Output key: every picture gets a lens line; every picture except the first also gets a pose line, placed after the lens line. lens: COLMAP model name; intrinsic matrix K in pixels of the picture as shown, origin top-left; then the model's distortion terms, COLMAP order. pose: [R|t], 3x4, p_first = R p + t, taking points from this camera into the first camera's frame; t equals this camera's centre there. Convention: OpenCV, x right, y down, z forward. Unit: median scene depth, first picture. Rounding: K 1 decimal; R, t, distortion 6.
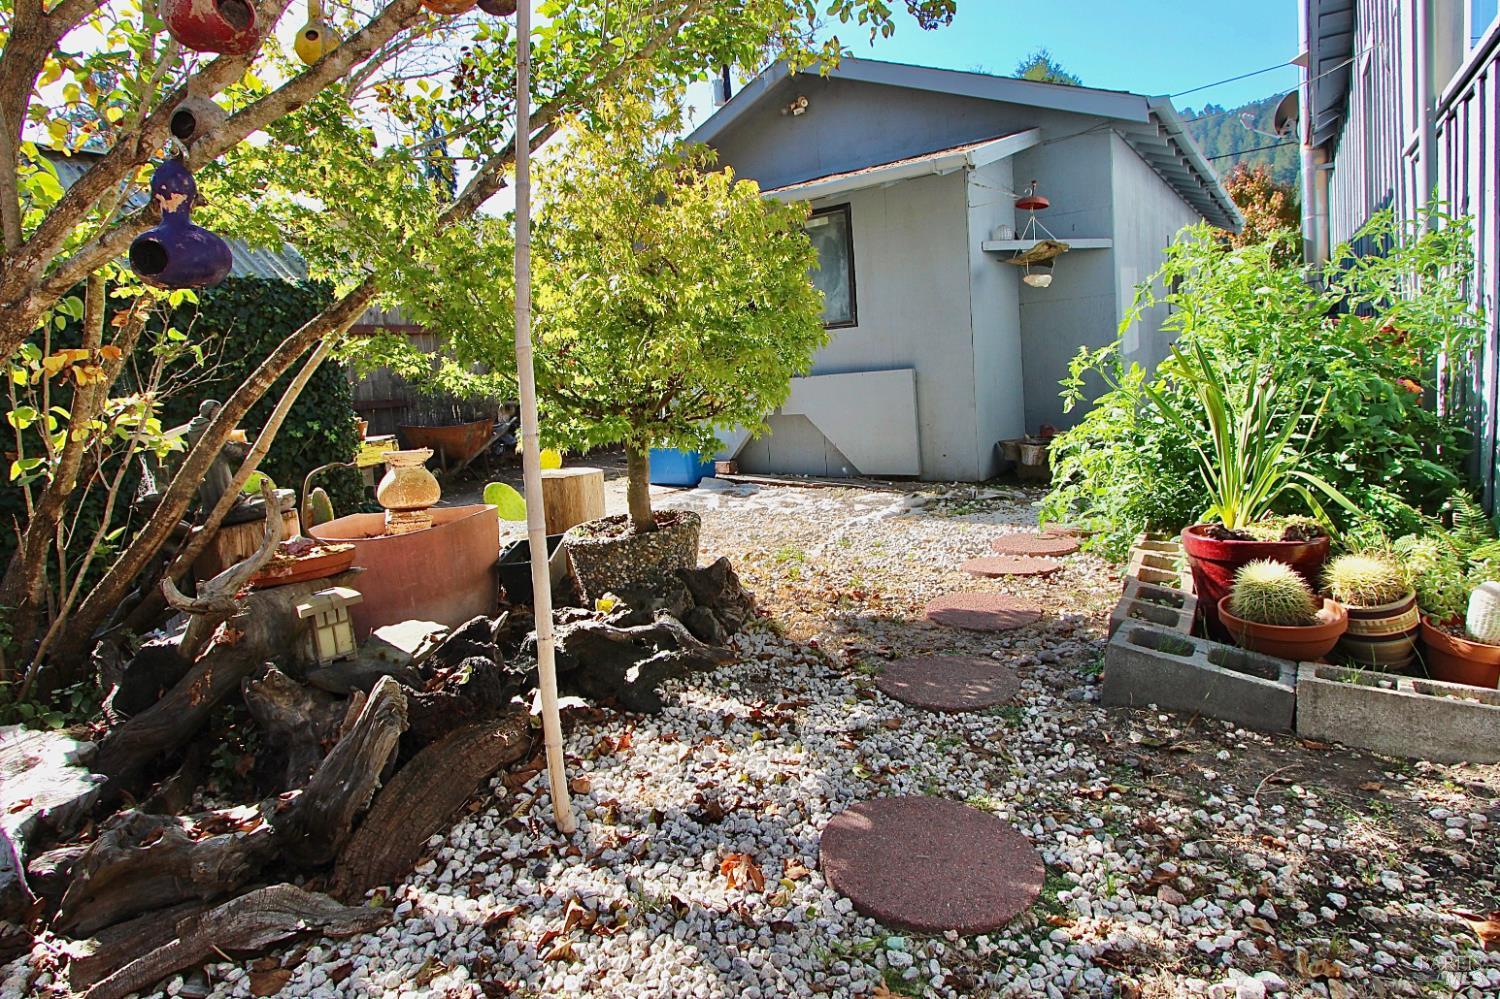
lens RADIAL K [[747.3, 0, 753.0], [0, 747.3, 423.9], [0, 0, 1]] dist [-0.000799, 0.000047]
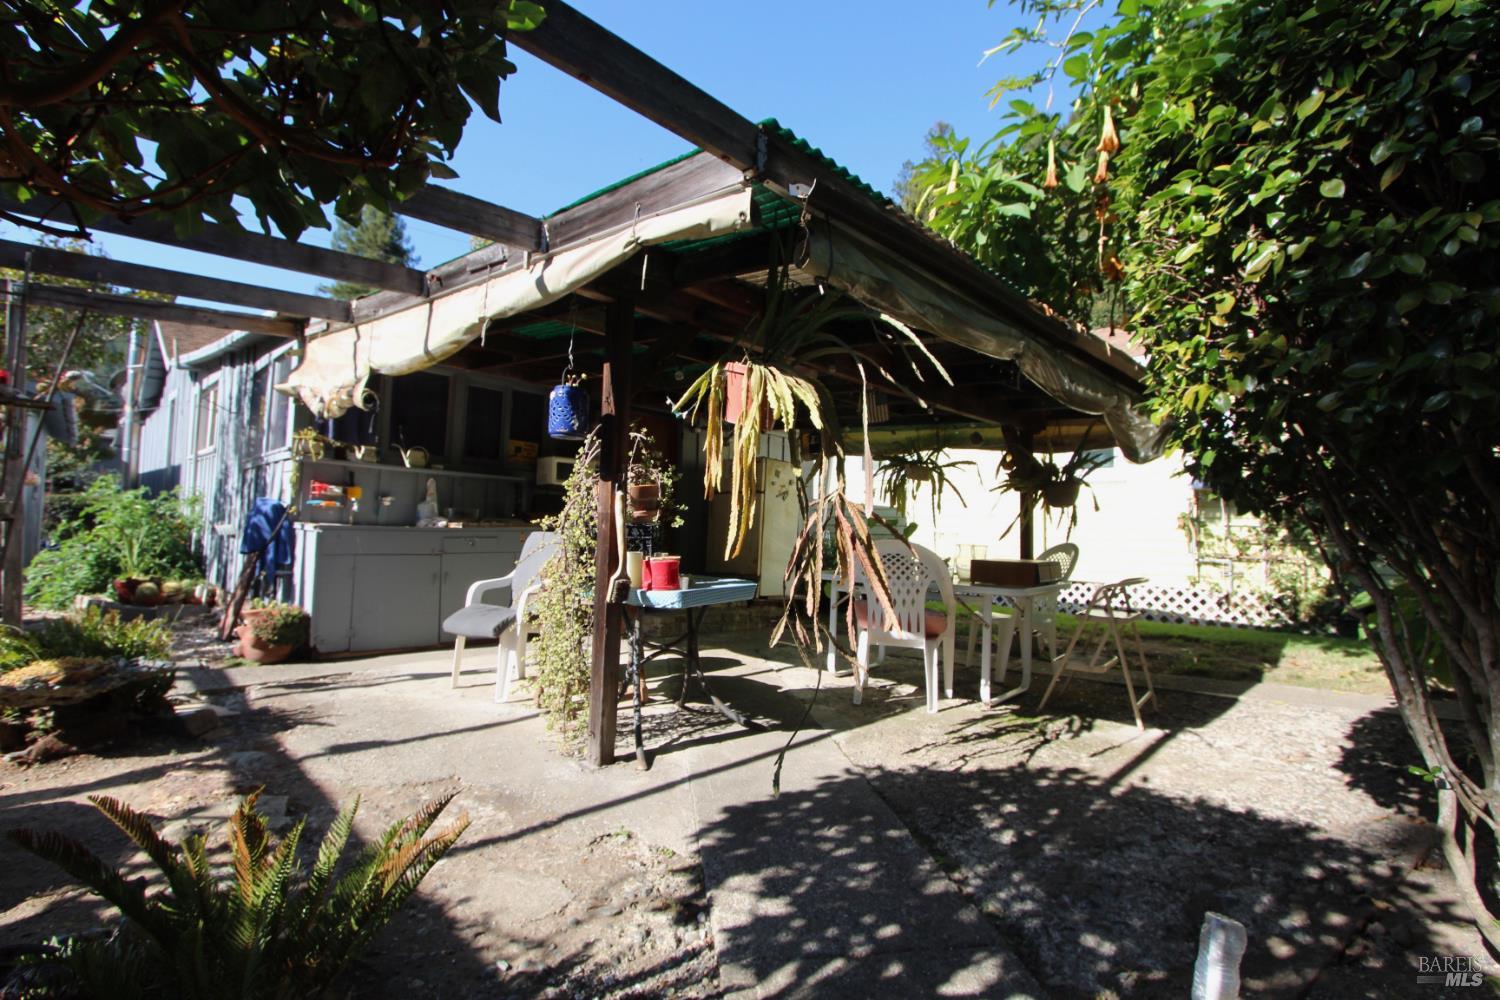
lens RADIAL K [[712.0, 0, 747.9], [0, 712.0, 522.4], [0, 0, 1]] dist [-0.001761, -0.000122]
pose [[0.181453, 0.084520, 0.979761, -1.562939], [0.039055, 0.994894, -0.093059, 0.228980], [-0.982624, 0.055150, 0.177225, -1.787559]]
